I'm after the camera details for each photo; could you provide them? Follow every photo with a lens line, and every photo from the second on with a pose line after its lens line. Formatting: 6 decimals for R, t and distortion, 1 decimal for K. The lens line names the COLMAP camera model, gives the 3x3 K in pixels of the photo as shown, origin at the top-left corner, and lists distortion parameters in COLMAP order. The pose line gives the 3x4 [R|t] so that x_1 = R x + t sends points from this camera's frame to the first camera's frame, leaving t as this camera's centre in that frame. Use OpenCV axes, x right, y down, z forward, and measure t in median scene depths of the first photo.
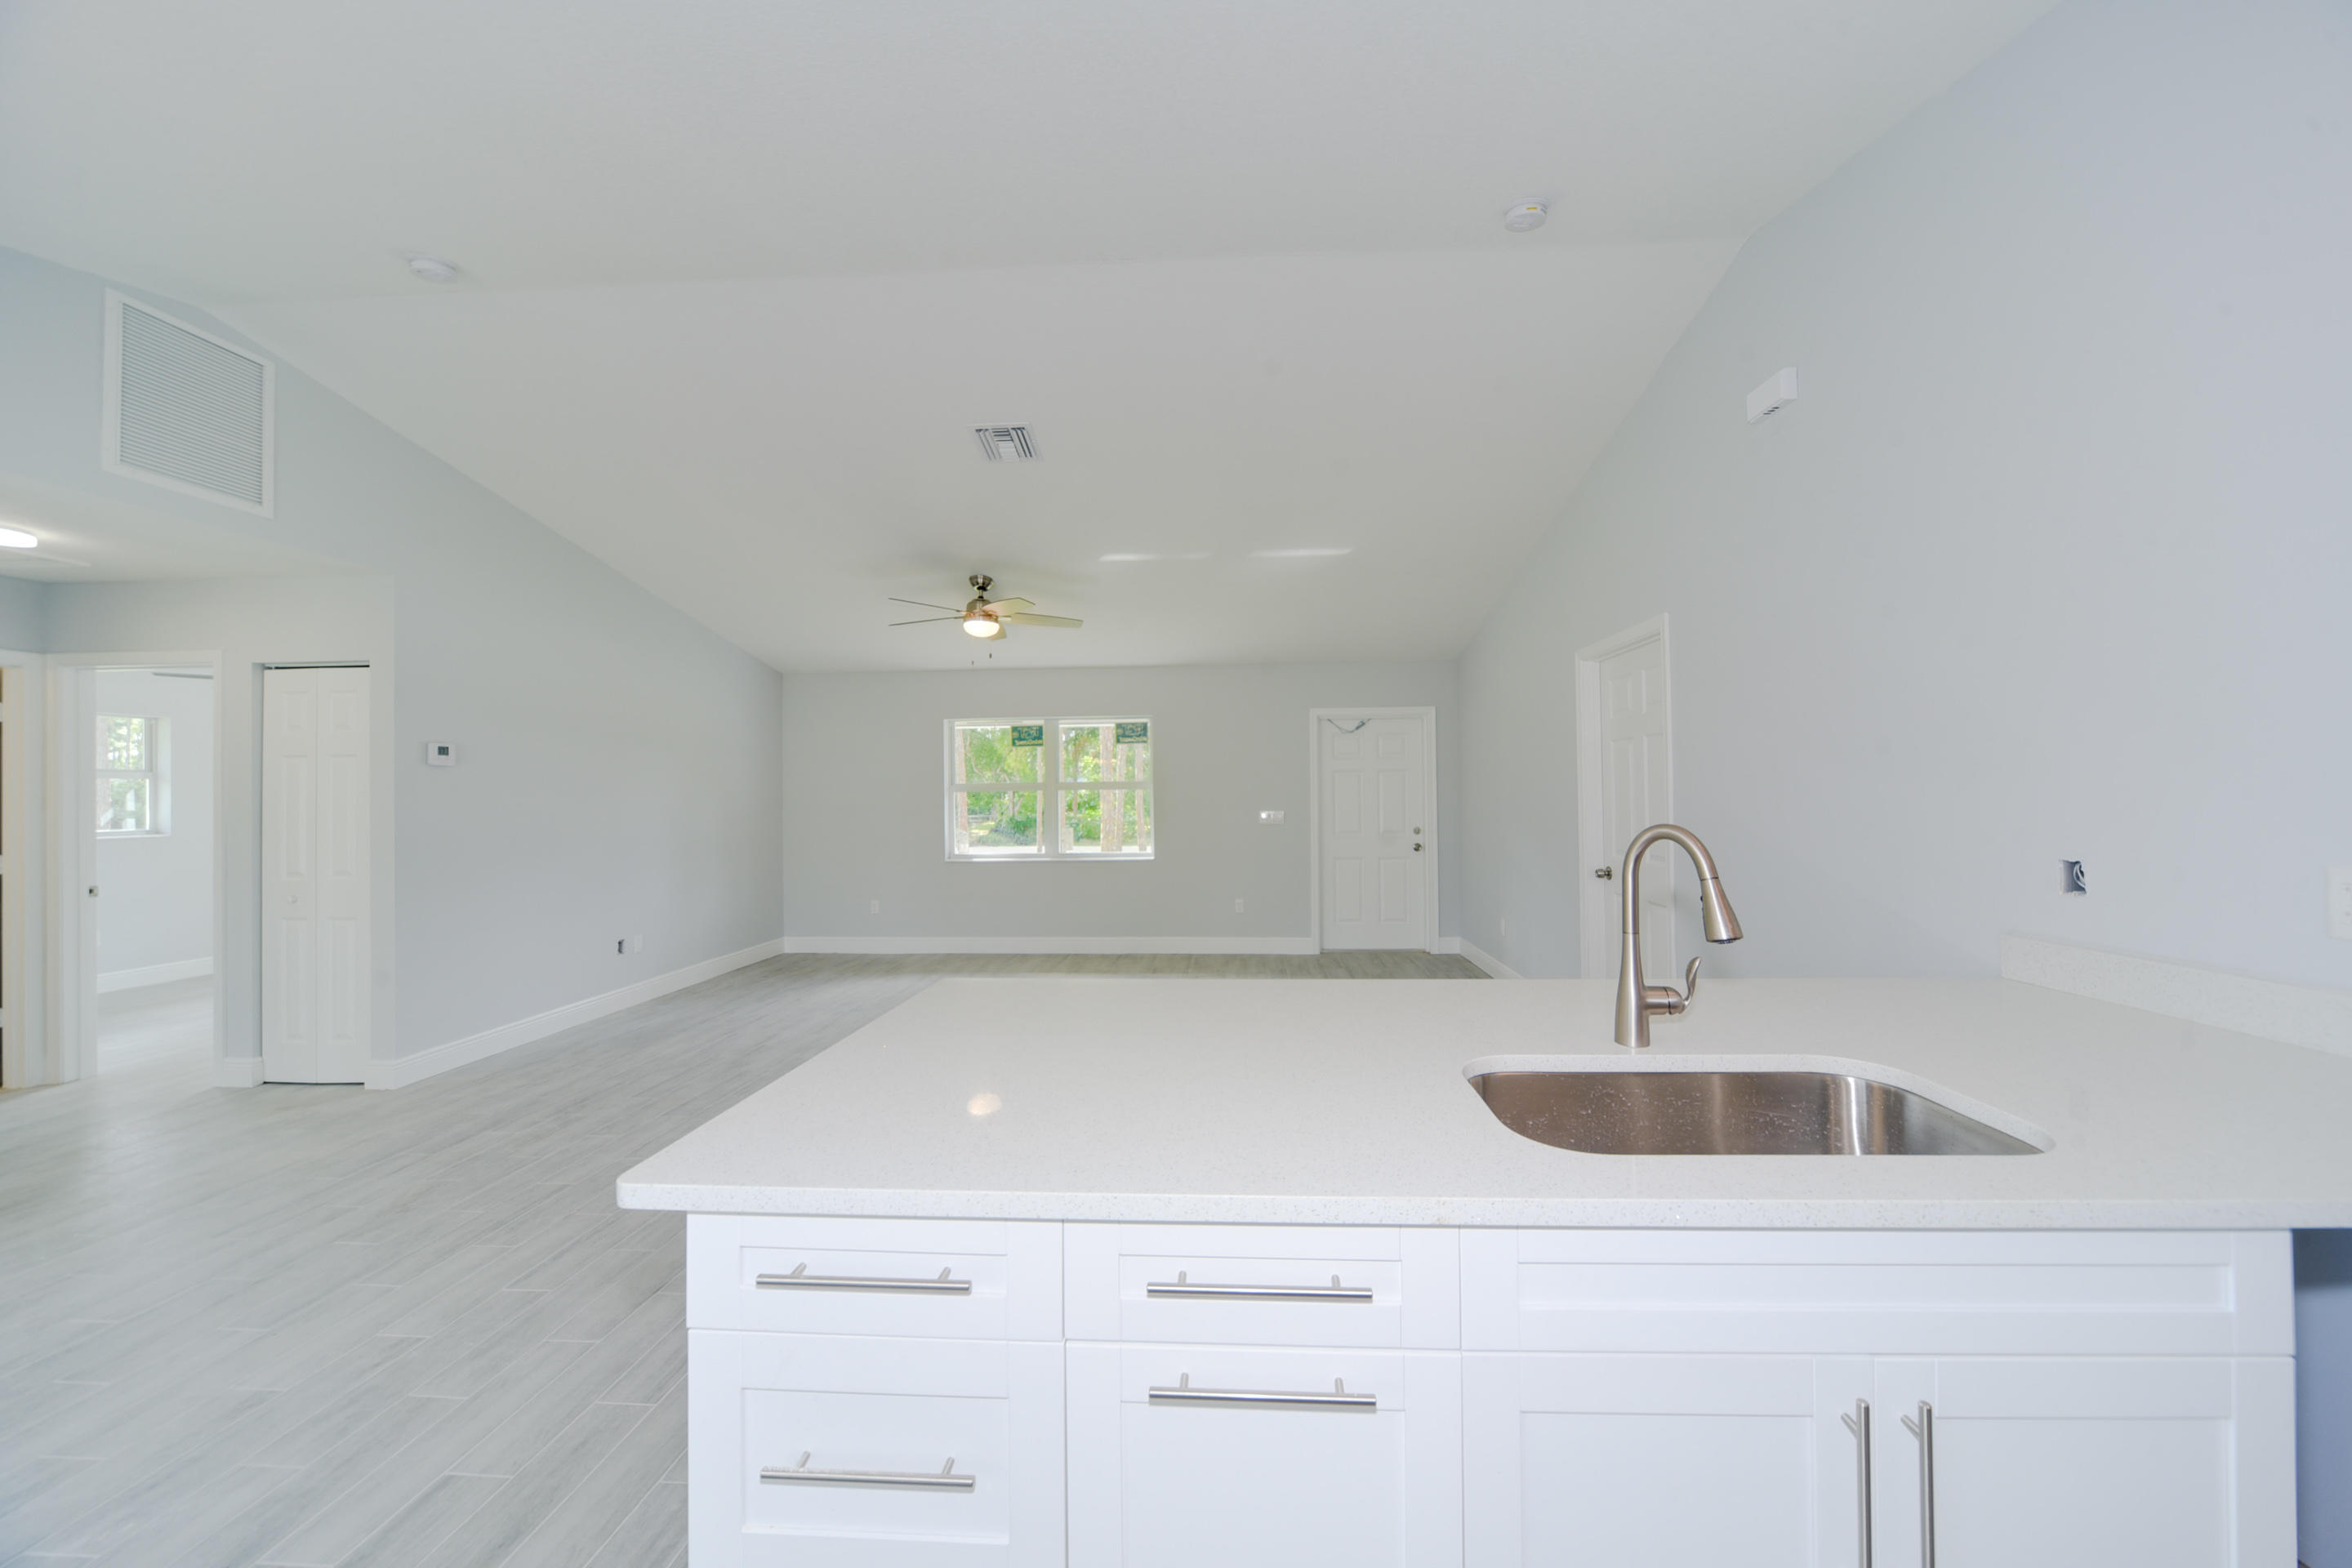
lens RADIAL K [[802.3, 0, 1206.9], [0, 802.3, 791.1], [0, 0, 1]] dist [-0.010363, 0.000608]
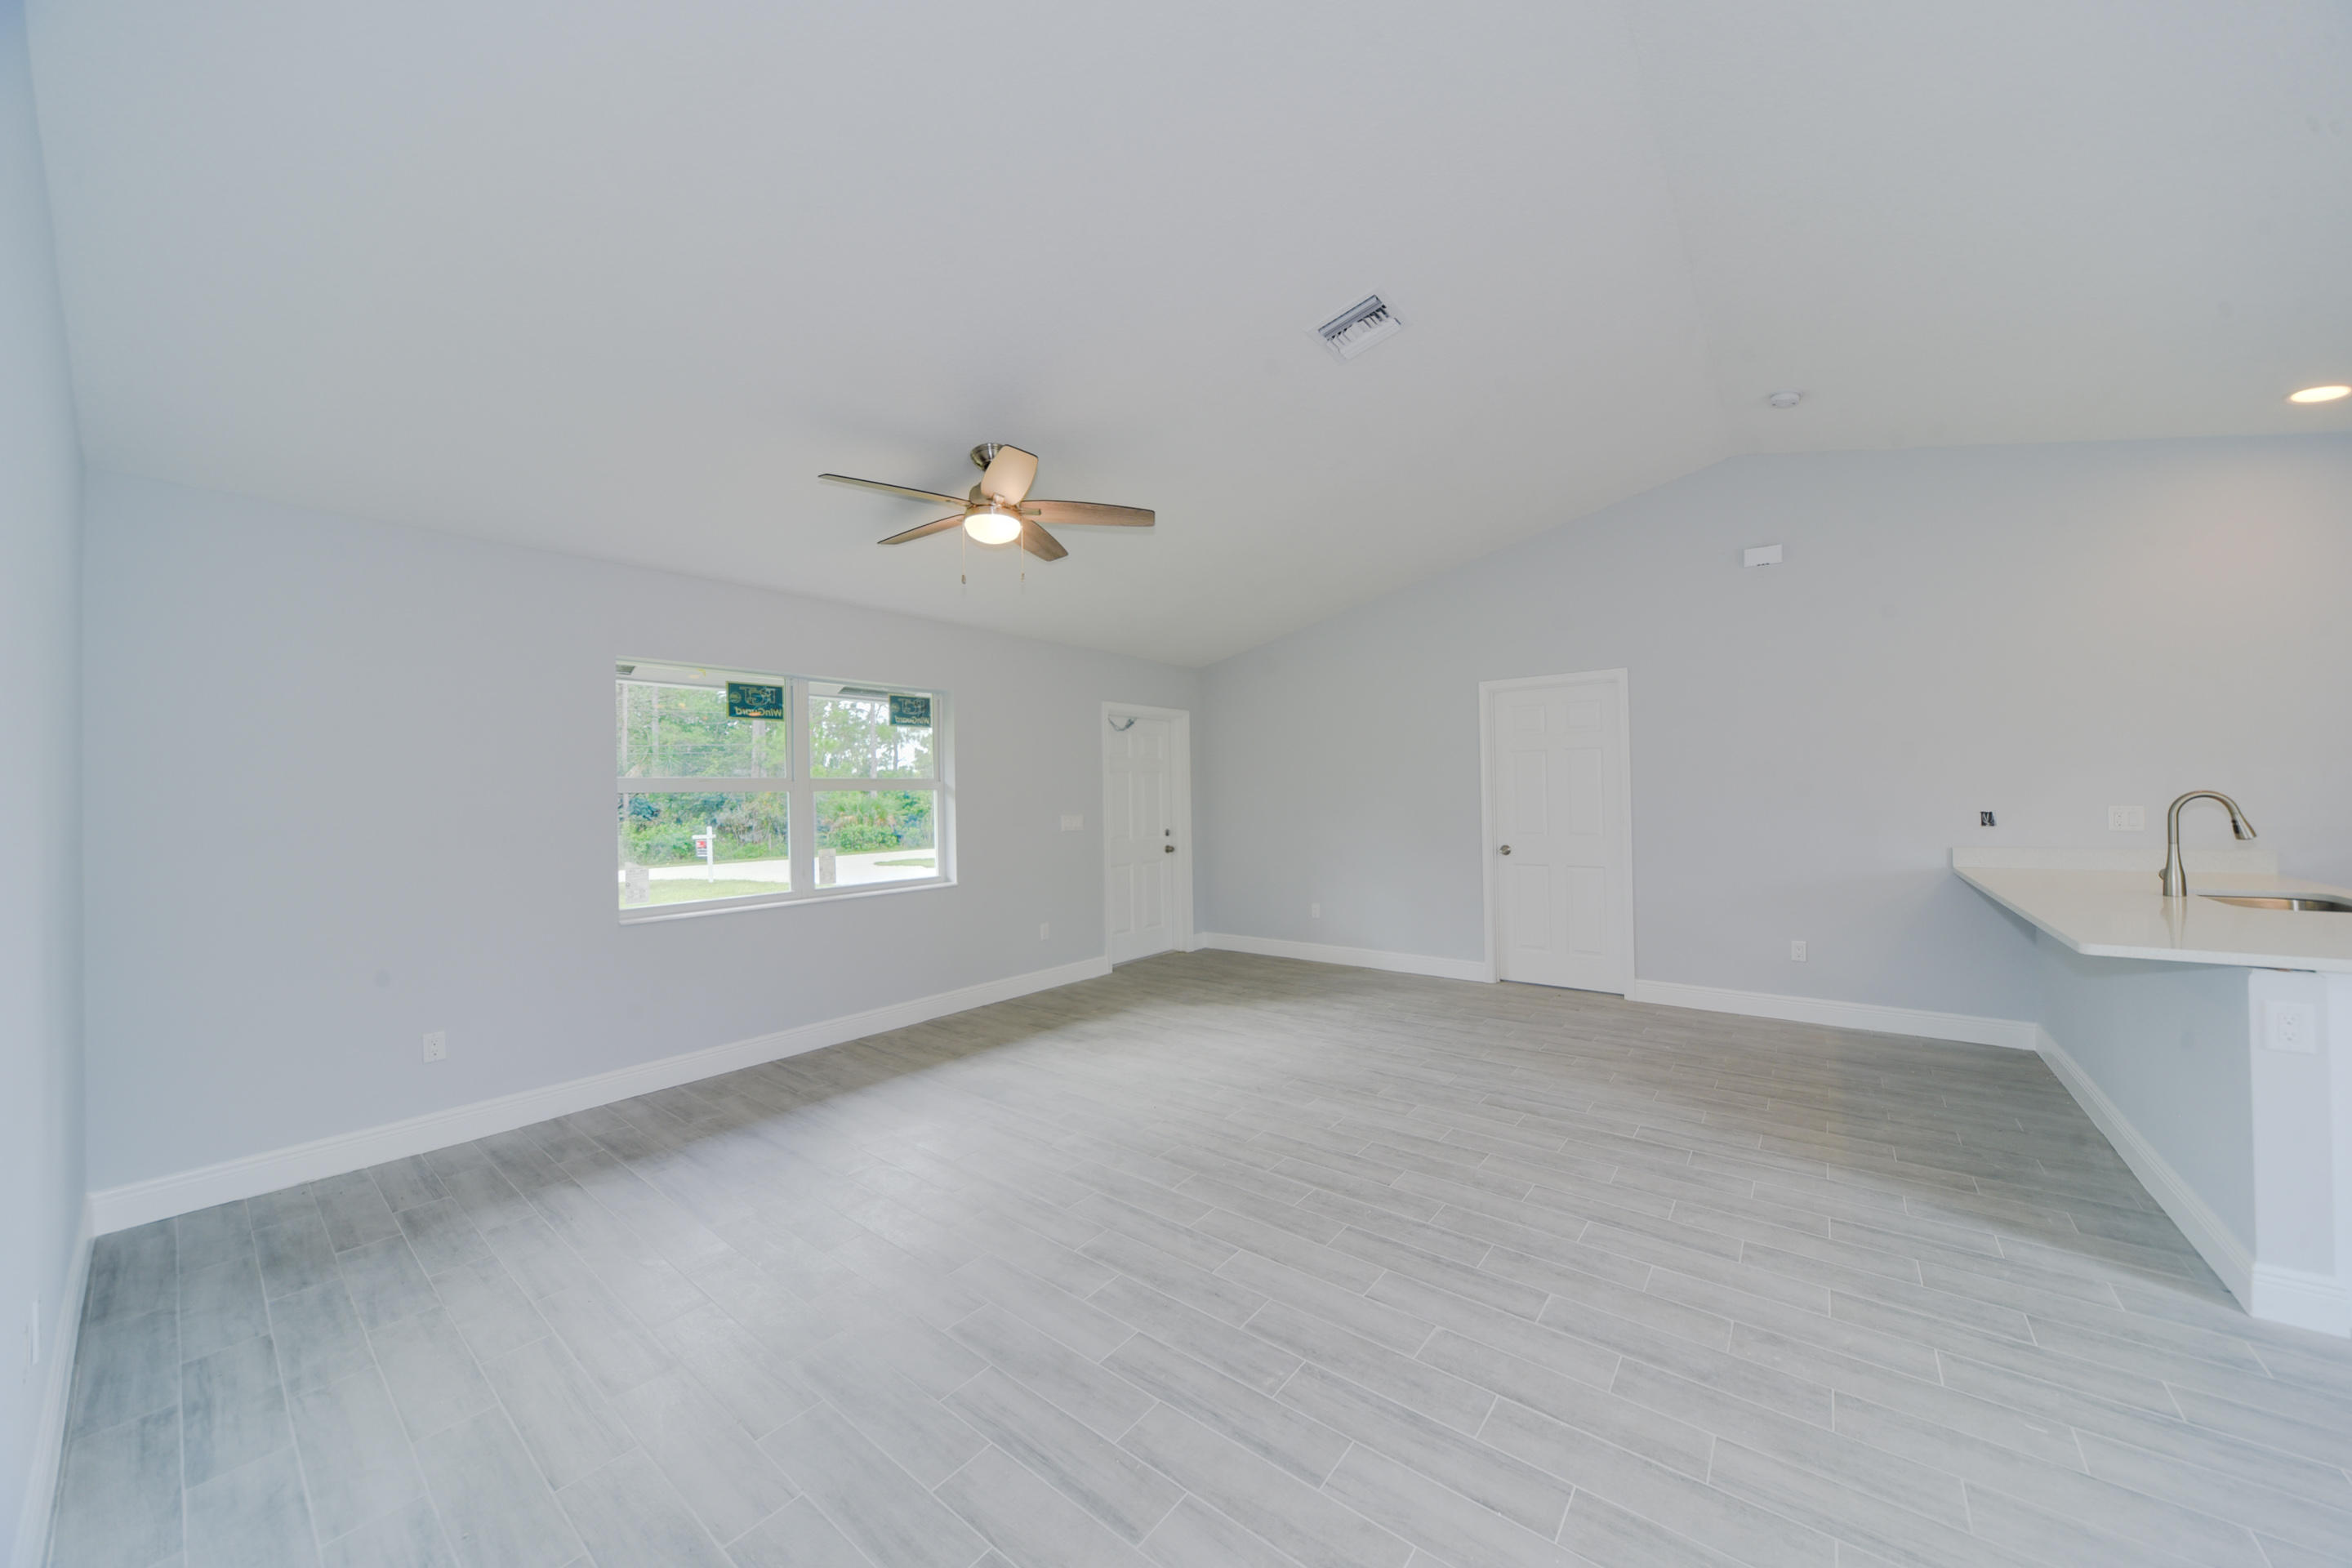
lens RADIAL K [[802.3, 0, 1201.5], [0, 802.3, 788.4], [0, 0, 1]] dist [-0.010363, 0.000608]
pose [[0.575358, 0.007131, 0.817871, -0.538754], [0.007636, 0.999872, -0.014089, 0.008515], [-0.817866, 0.014352, 0.575229, 0.387249]]
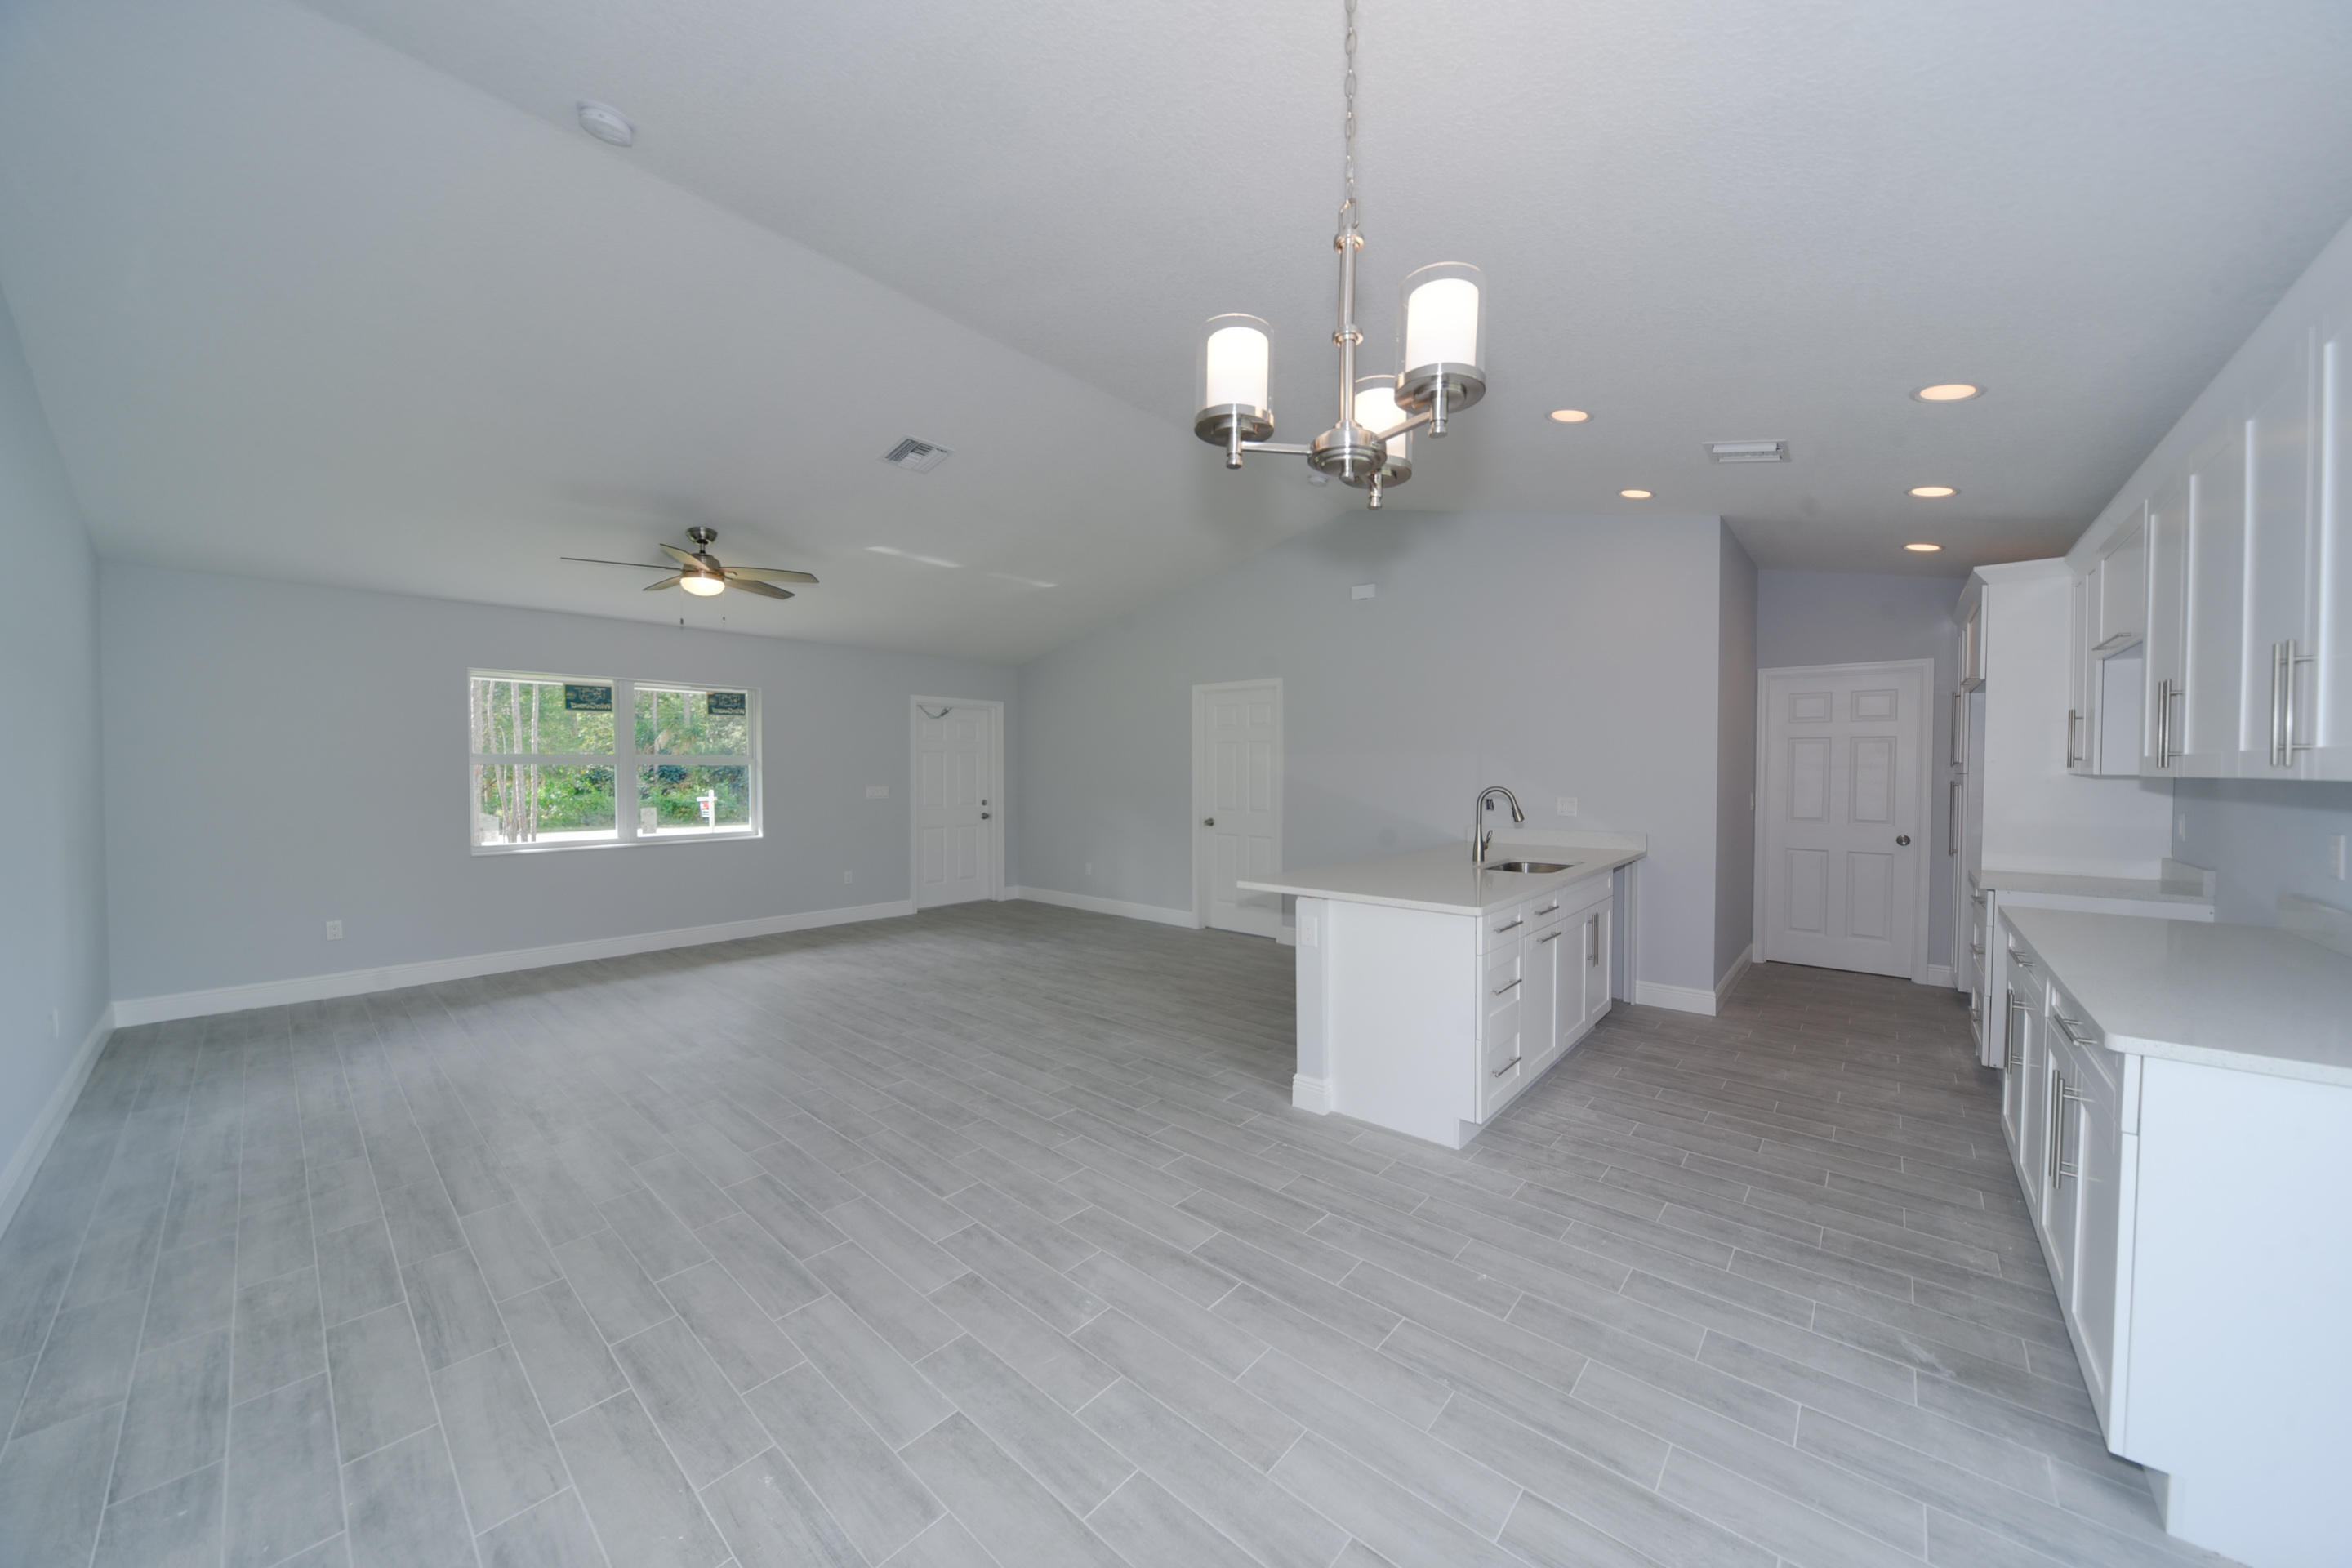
lens RADIAL K [[802.3, 0, 1194.4], [0, 802.3, 787.2], [0, 0, 1]] dist [-0.010363, 0.000608]
pose [[0.617396, -0.006043, 0.786629, -0.498446], [-0.012965, 0.999756, 0.017857, 0.000444], [-0.786545, -0.021223, 0.617168, 0.000862]]
